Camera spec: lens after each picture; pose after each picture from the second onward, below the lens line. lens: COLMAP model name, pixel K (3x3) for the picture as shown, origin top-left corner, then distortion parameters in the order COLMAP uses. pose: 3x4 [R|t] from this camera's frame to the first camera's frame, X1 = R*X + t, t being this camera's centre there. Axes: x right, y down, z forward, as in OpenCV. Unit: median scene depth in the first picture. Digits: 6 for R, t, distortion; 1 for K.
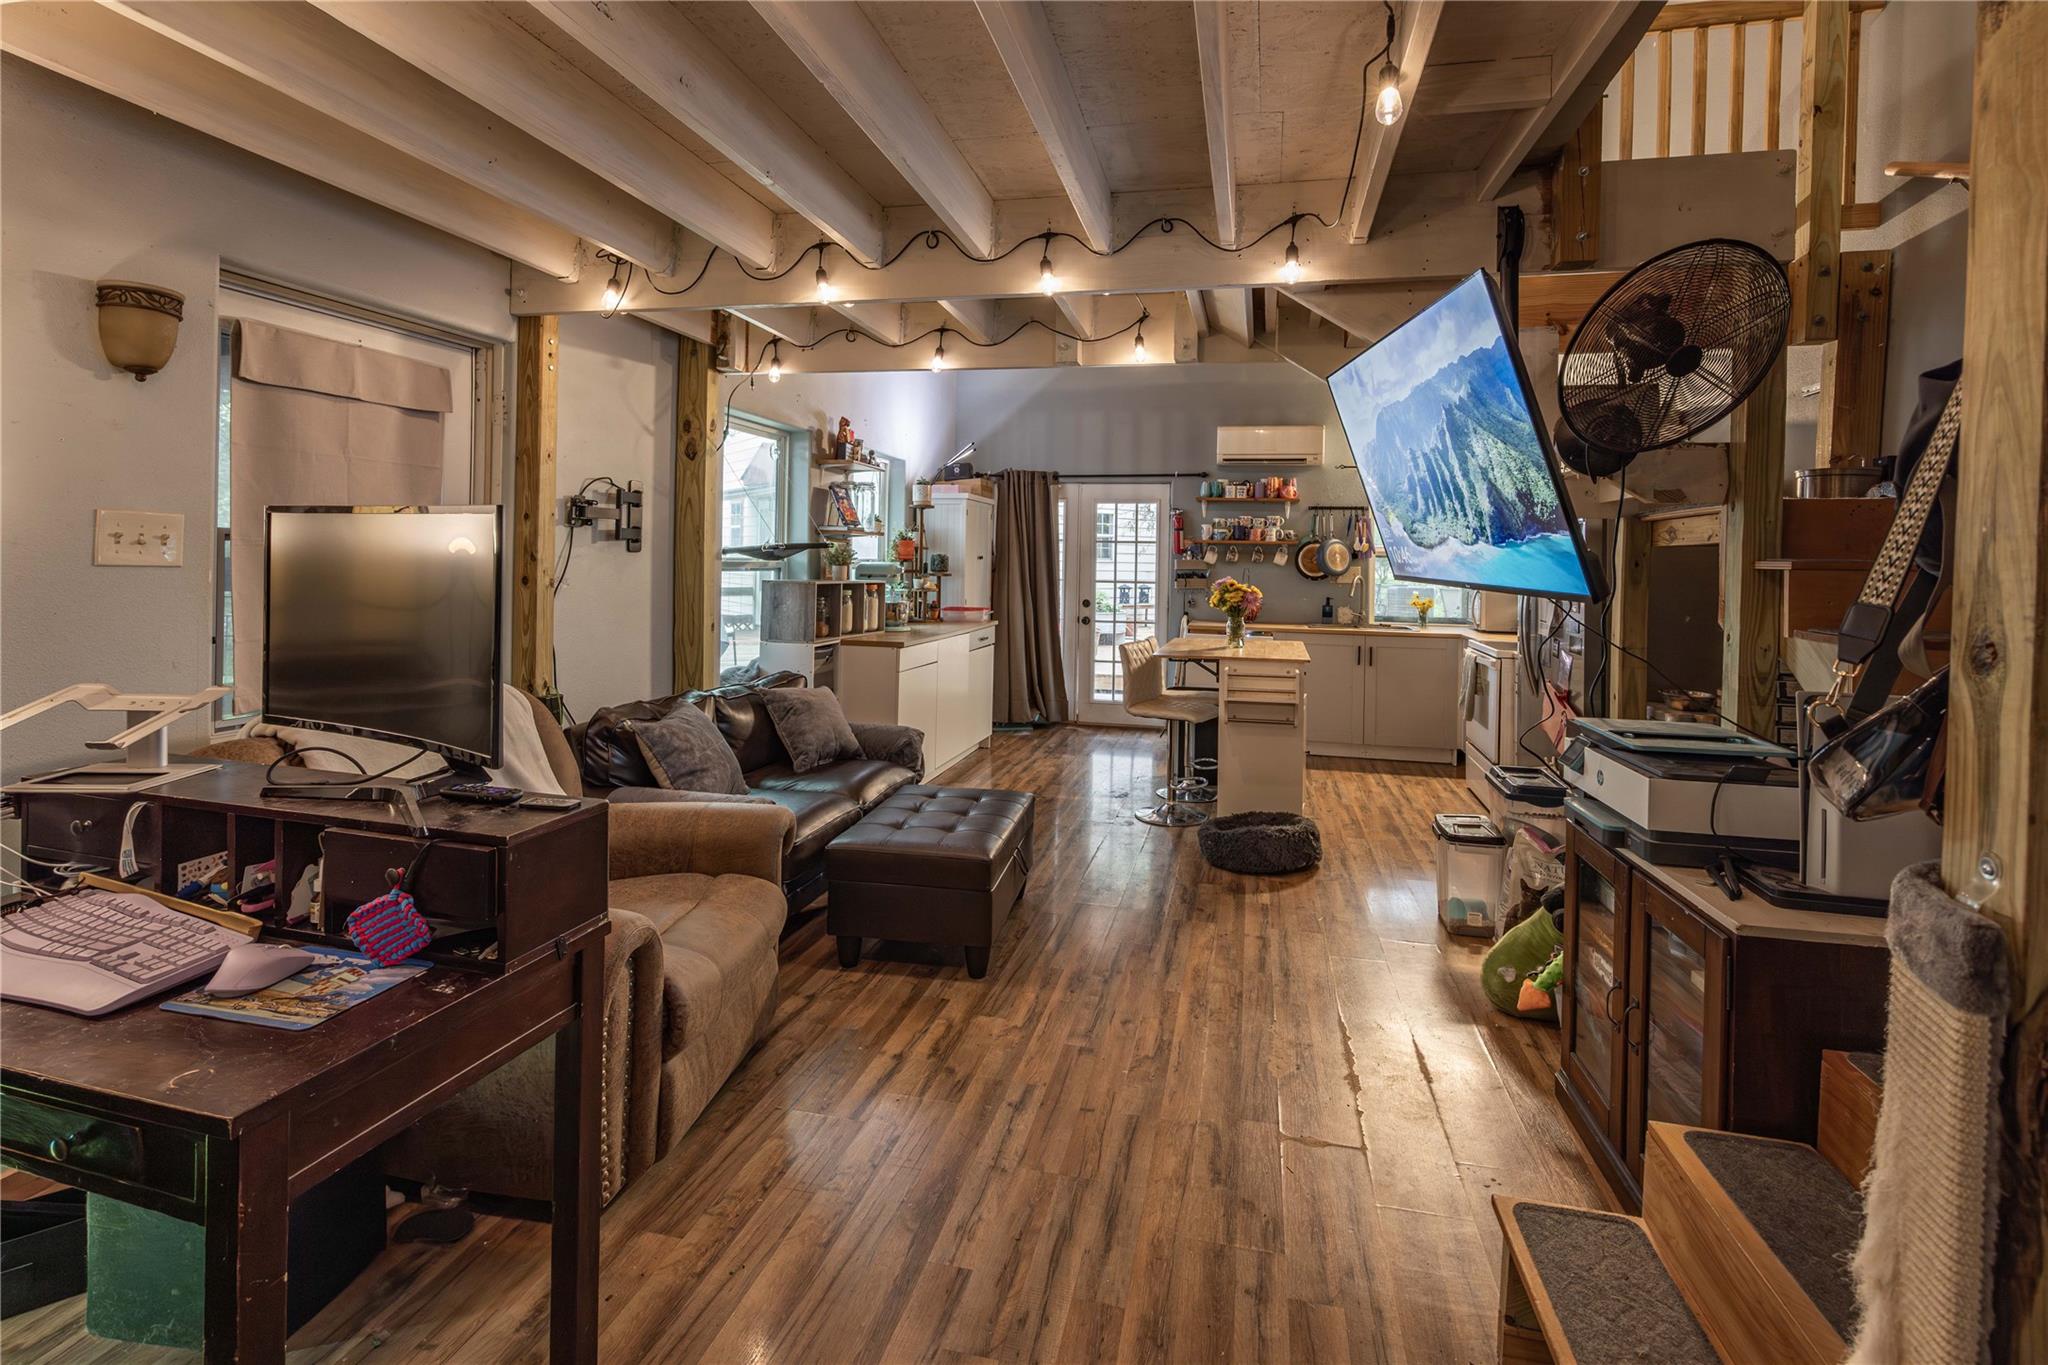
lens RADIAL K [[823.1, 0, 1026.3], [0, 823.1, 655.8], [0, 0, 1]] dist [0.000059, -0.009920]
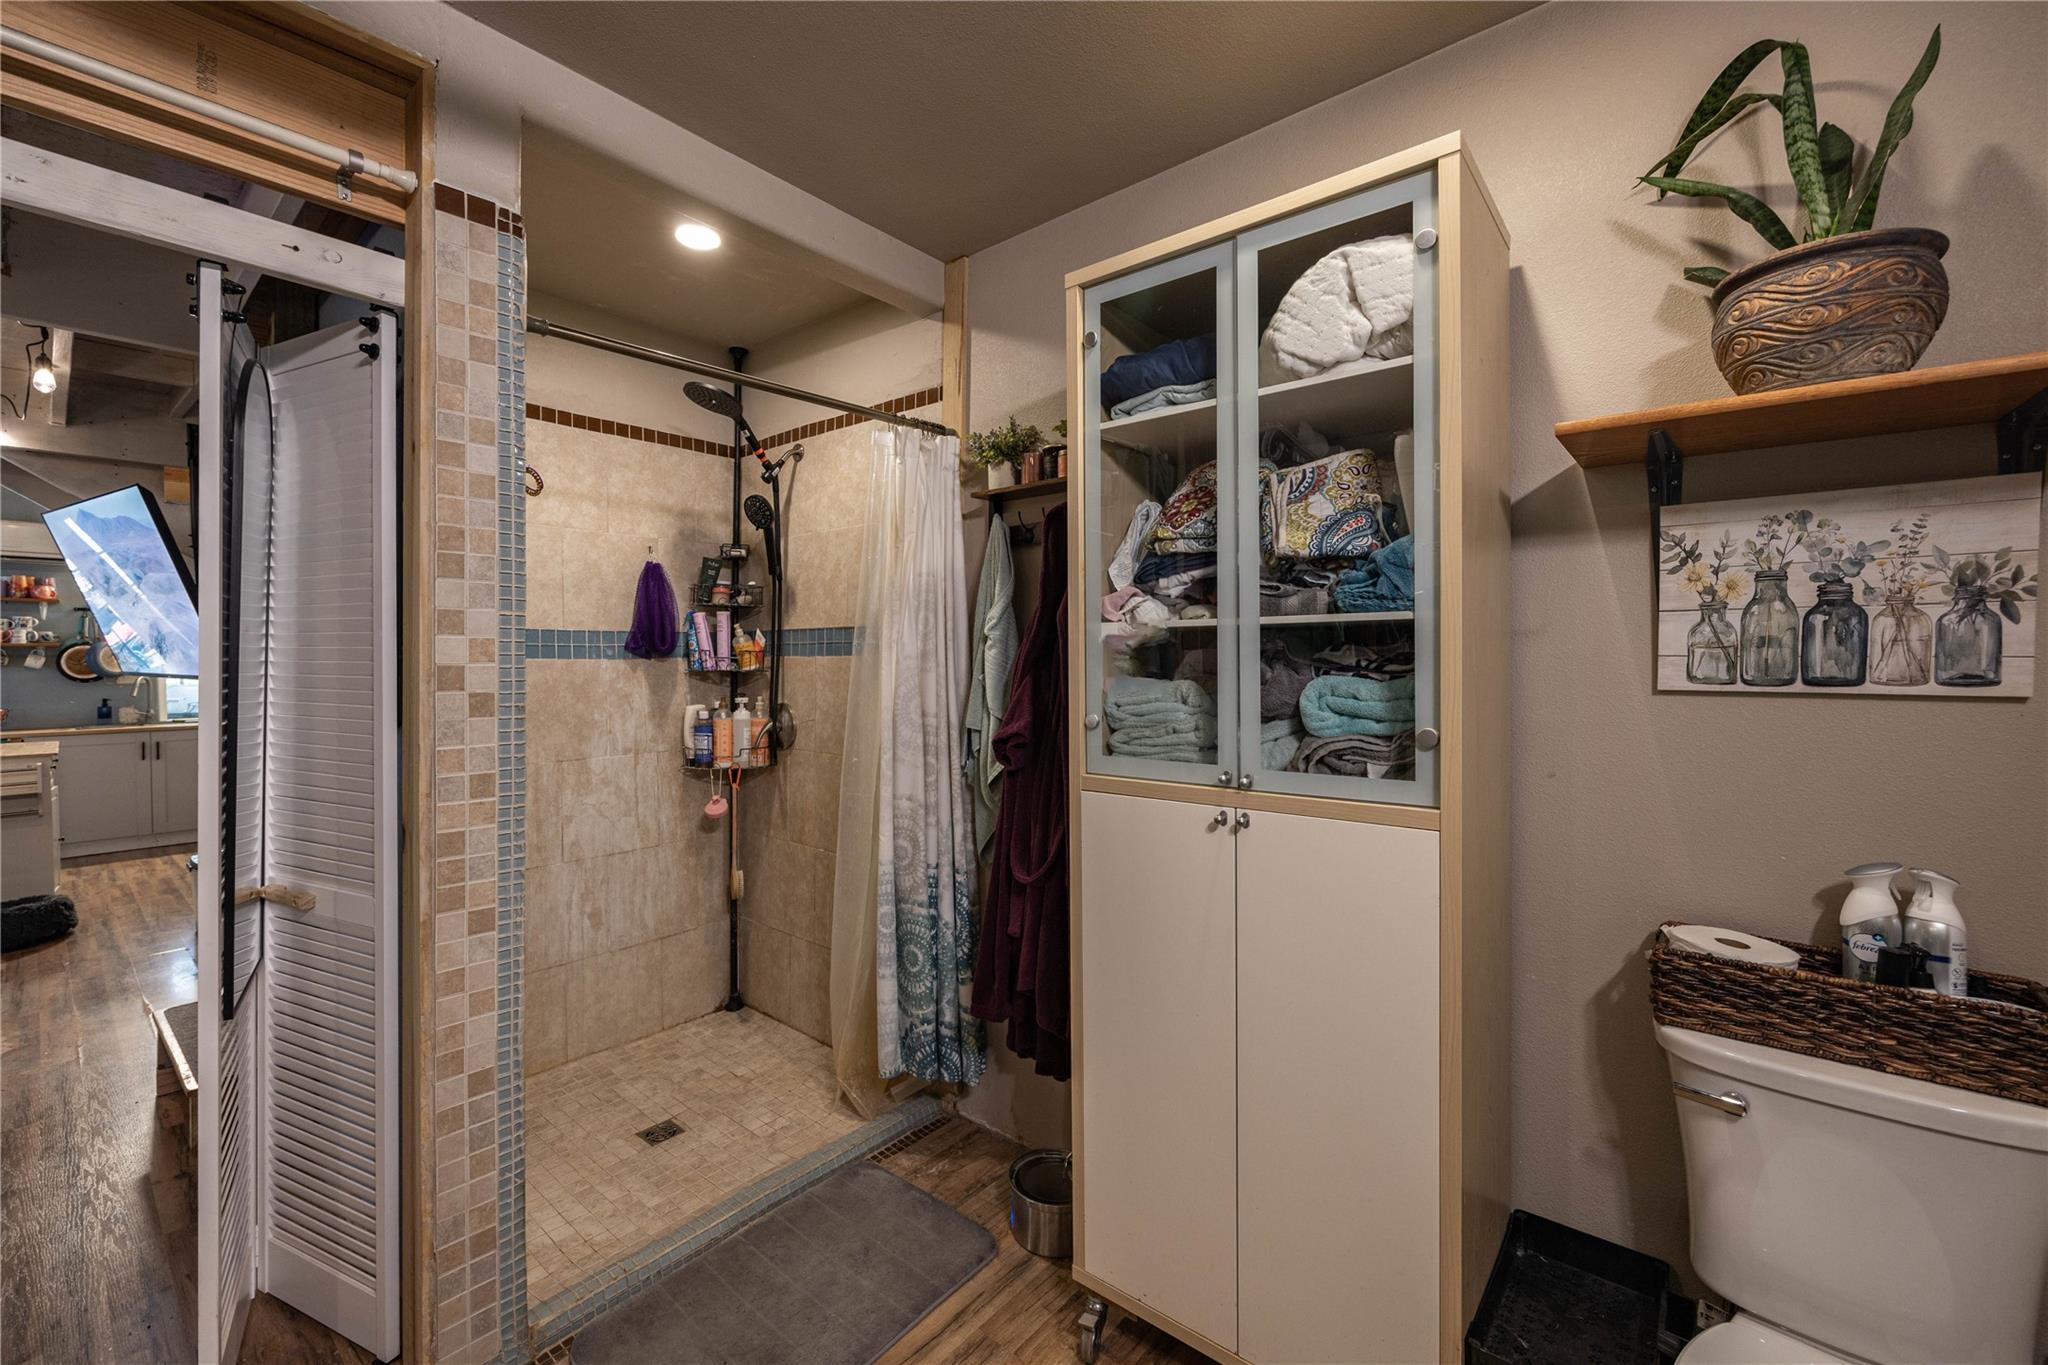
lens RADIAL K [[823.1, 0, 1026.3], [0, 823.1, 655.8], [0, 0, 1]] dist [0.000059, -0.009920]
pose [[0.415237, -0.019500, 0.909504, -0.082847], [0.119149, 0.992324, -0.033122, 0.058204], [-0.901877, 0.122120, 0.414373, -0.566968]]
